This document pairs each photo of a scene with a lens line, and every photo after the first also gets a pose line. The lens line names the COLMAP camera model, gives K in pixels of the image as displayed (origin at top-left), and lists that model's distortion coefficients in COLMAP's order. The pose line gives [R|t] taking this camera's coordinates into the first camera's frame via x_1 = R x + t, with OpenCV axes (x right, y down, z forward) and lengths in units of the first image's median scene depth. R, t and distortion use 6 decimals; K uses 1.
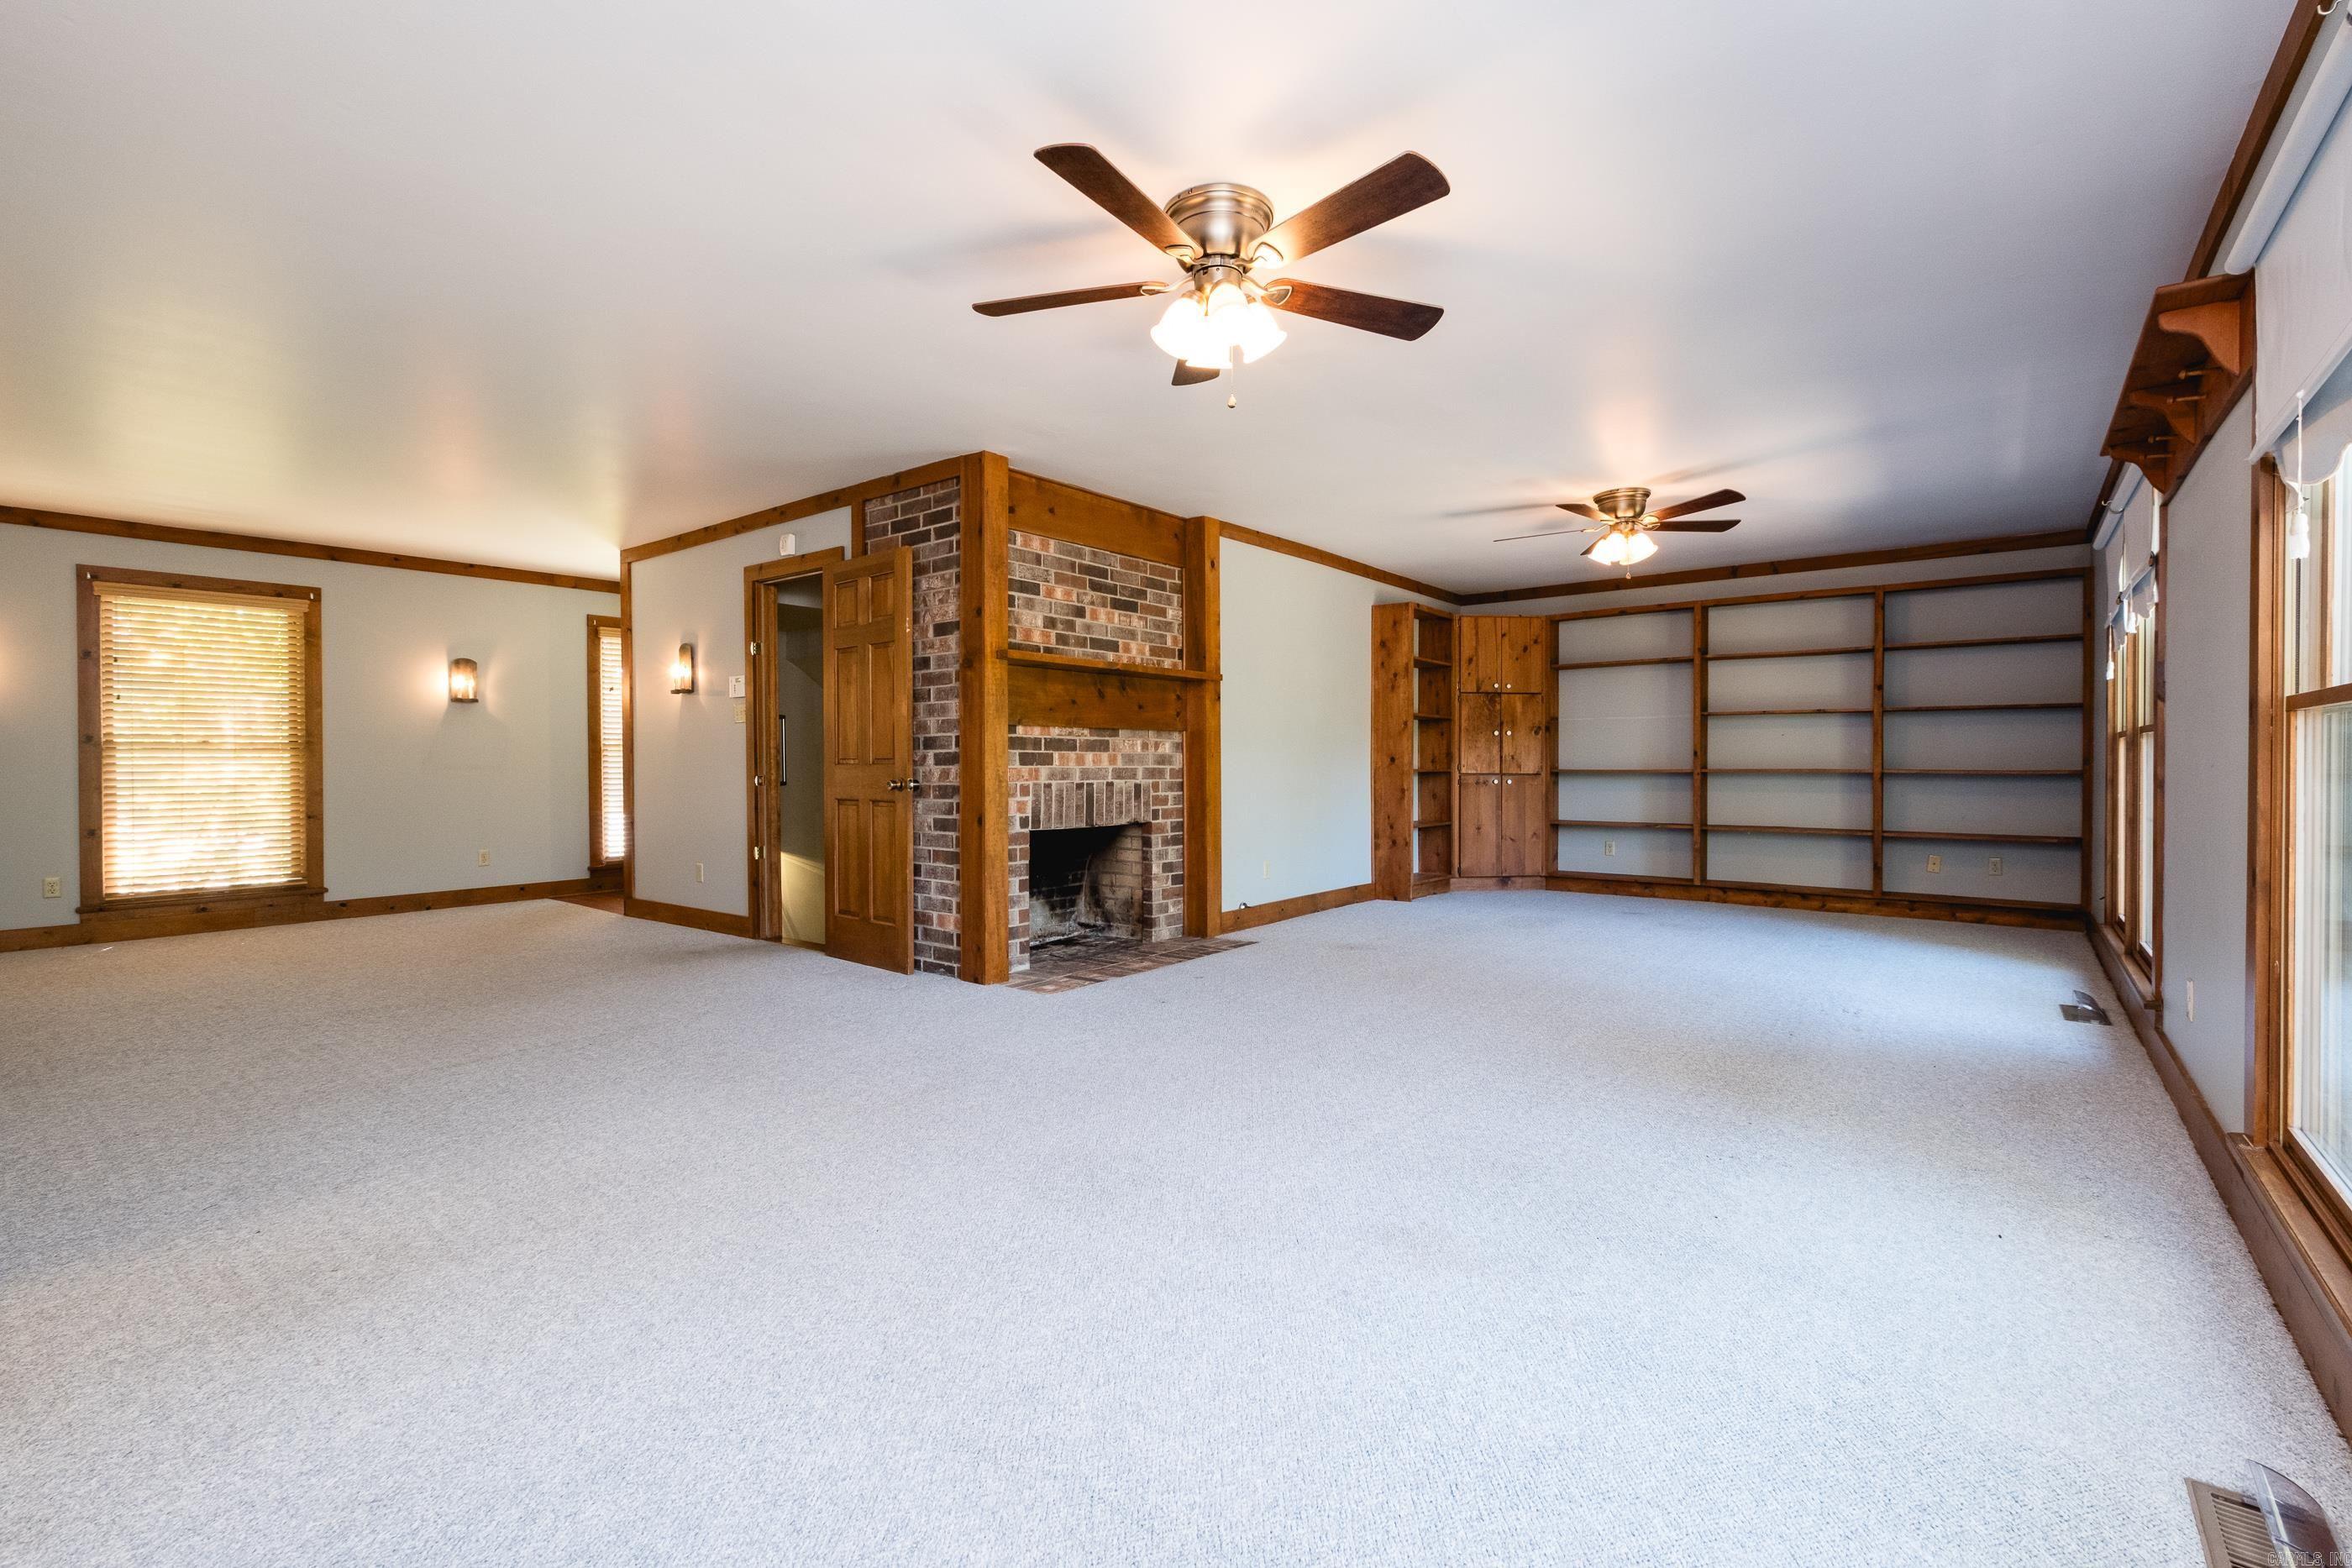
lens RADIAL K [[1015.3, 0, 1165.1], [0, 1015.3, 769.5], [0, 0, 1]] dist [0.008381, -0.005638]
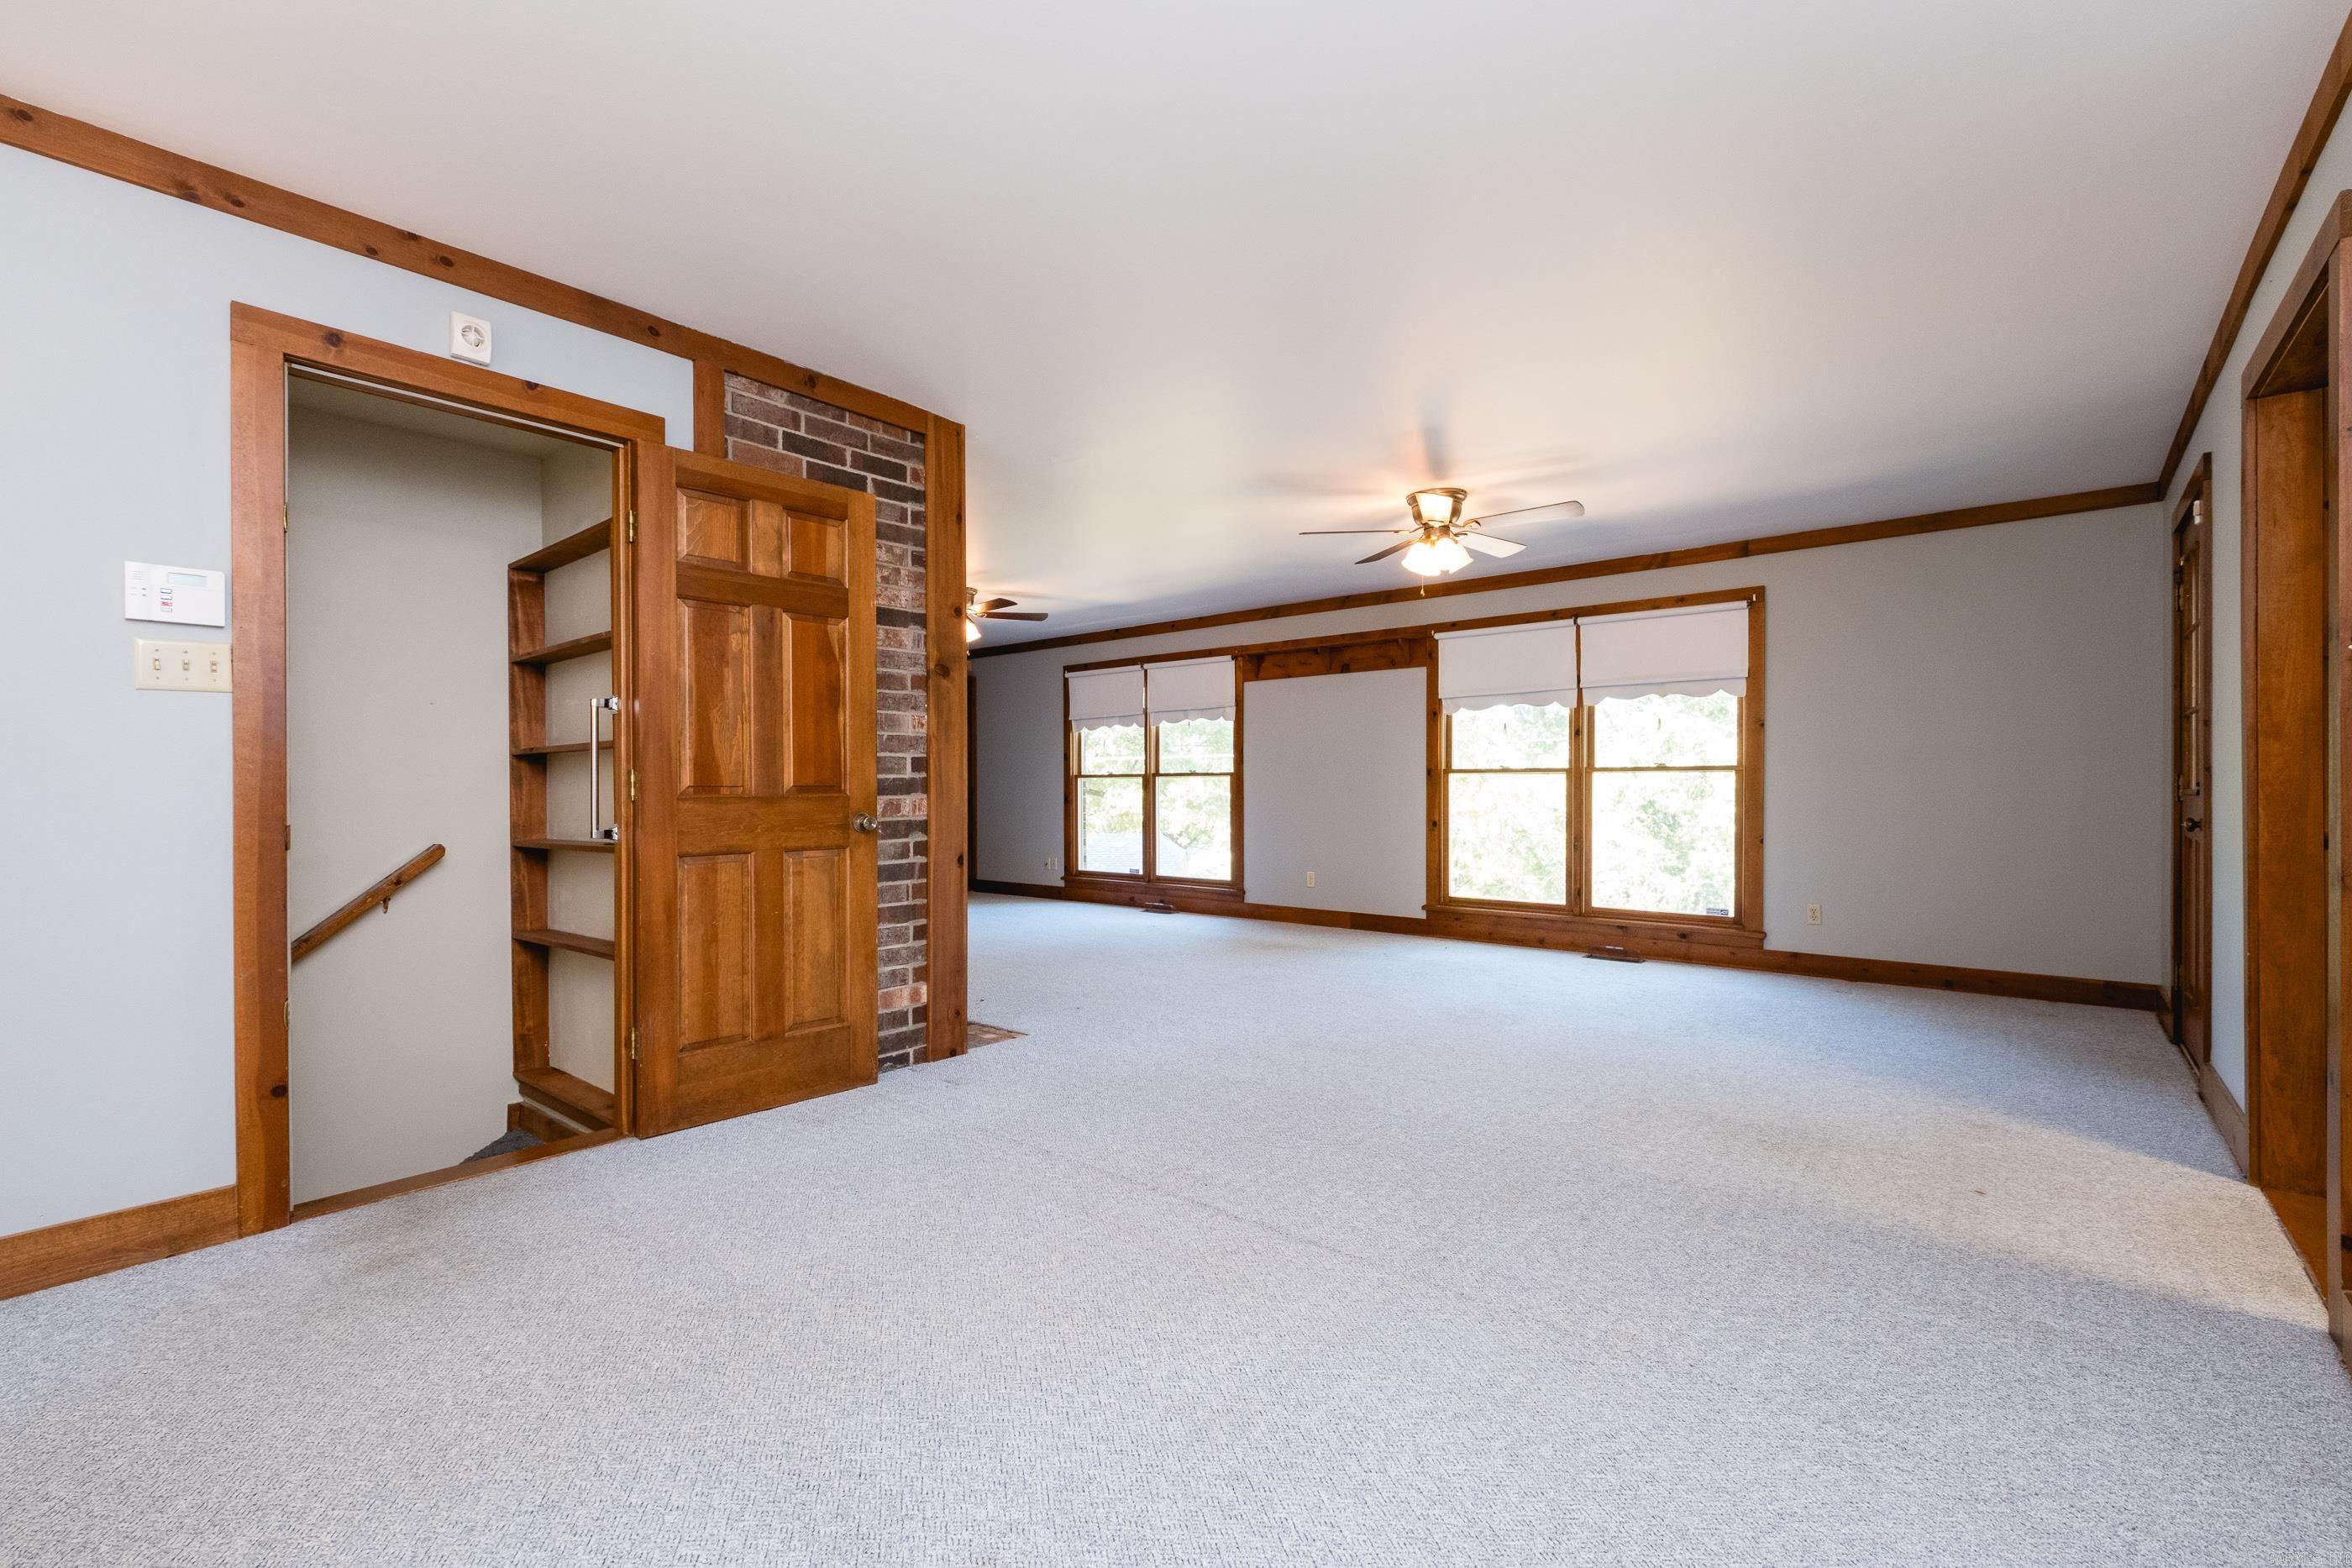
lens RADIAL K [[1015.3, 0, 1162.5], [0, 1015.3, 793.5], [0, 0, 1]] dist [0.008381, -0.005638]
pose [[0.035761, -0.002965, 0.999356, -0.902224], [0.014180, 0.999896, 0.002459, -0.003888], [-0.999260, 0.014083, 0.035800, 0.710559]]
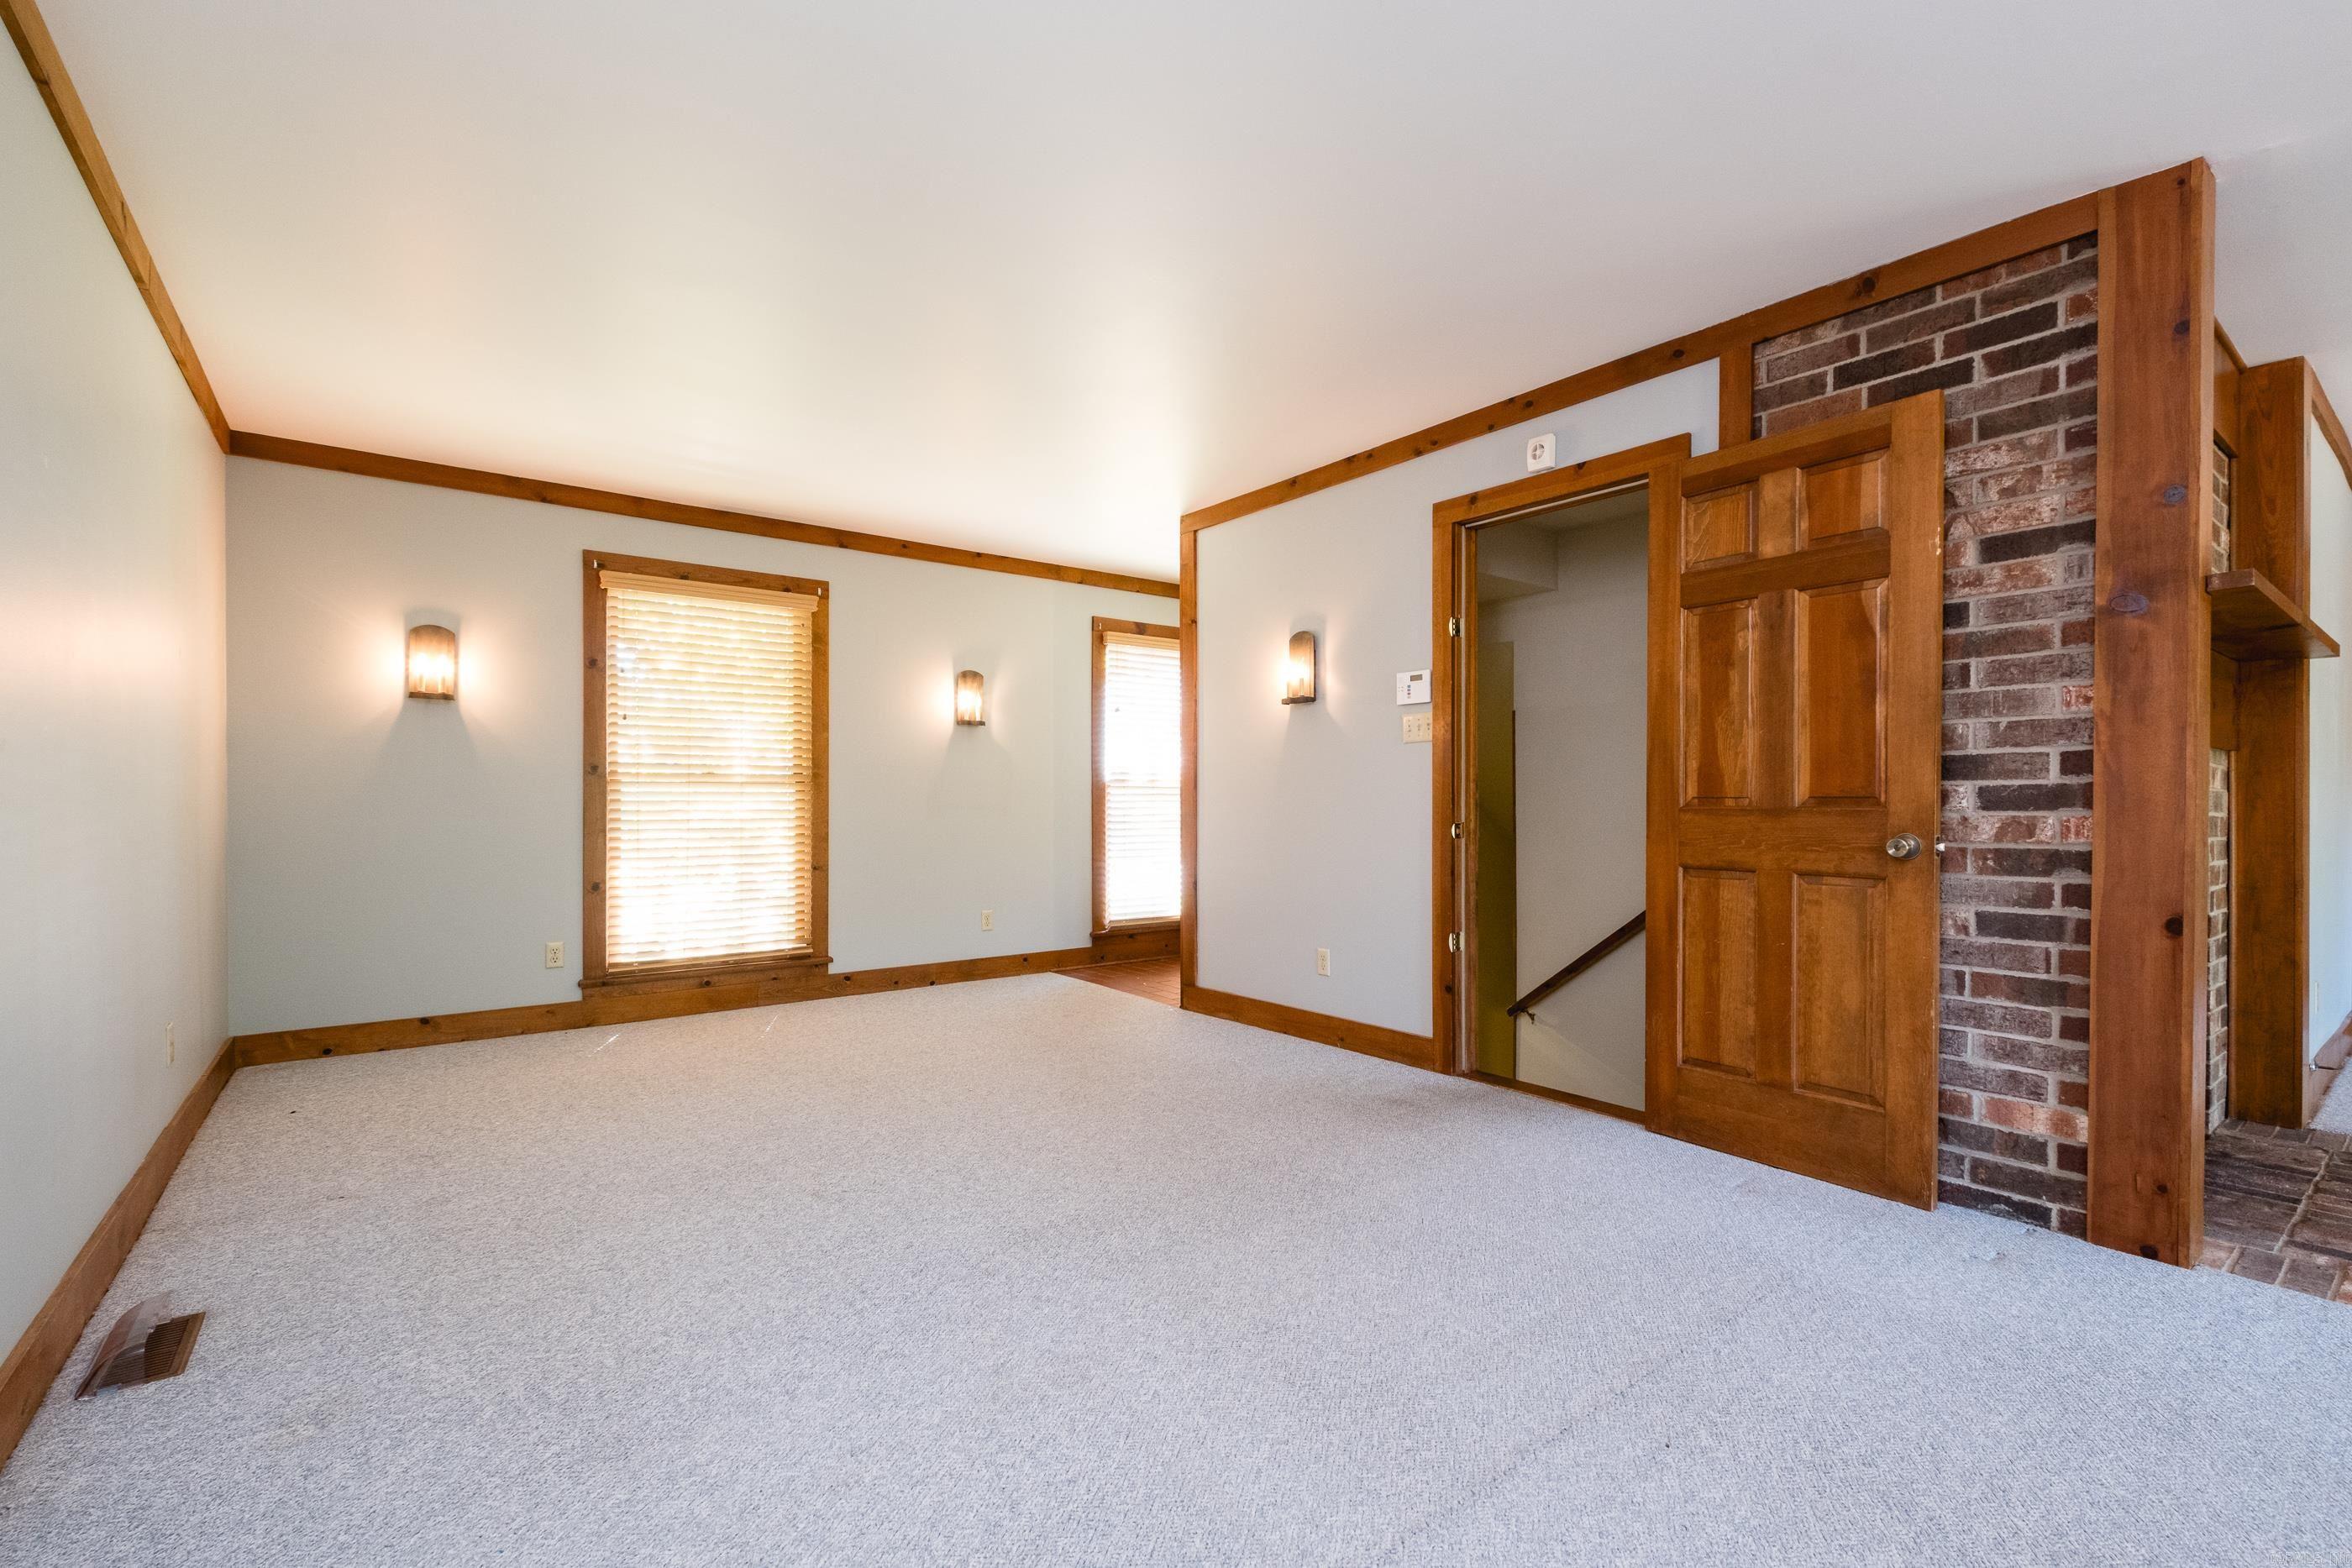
lens RADIAL K [[1015.3, 0, 1201.1], [0, 1015.3, 806.5], [0, 0, 1]] dist [0.008381, -0.005638]
pose [[0.973543, 0.006254, -0.228418, -0.463359], [-0.007382, 0.999964, -0.004084, -0.000803], [0.228385, 0.005662, 0.973554, 0.374106]]
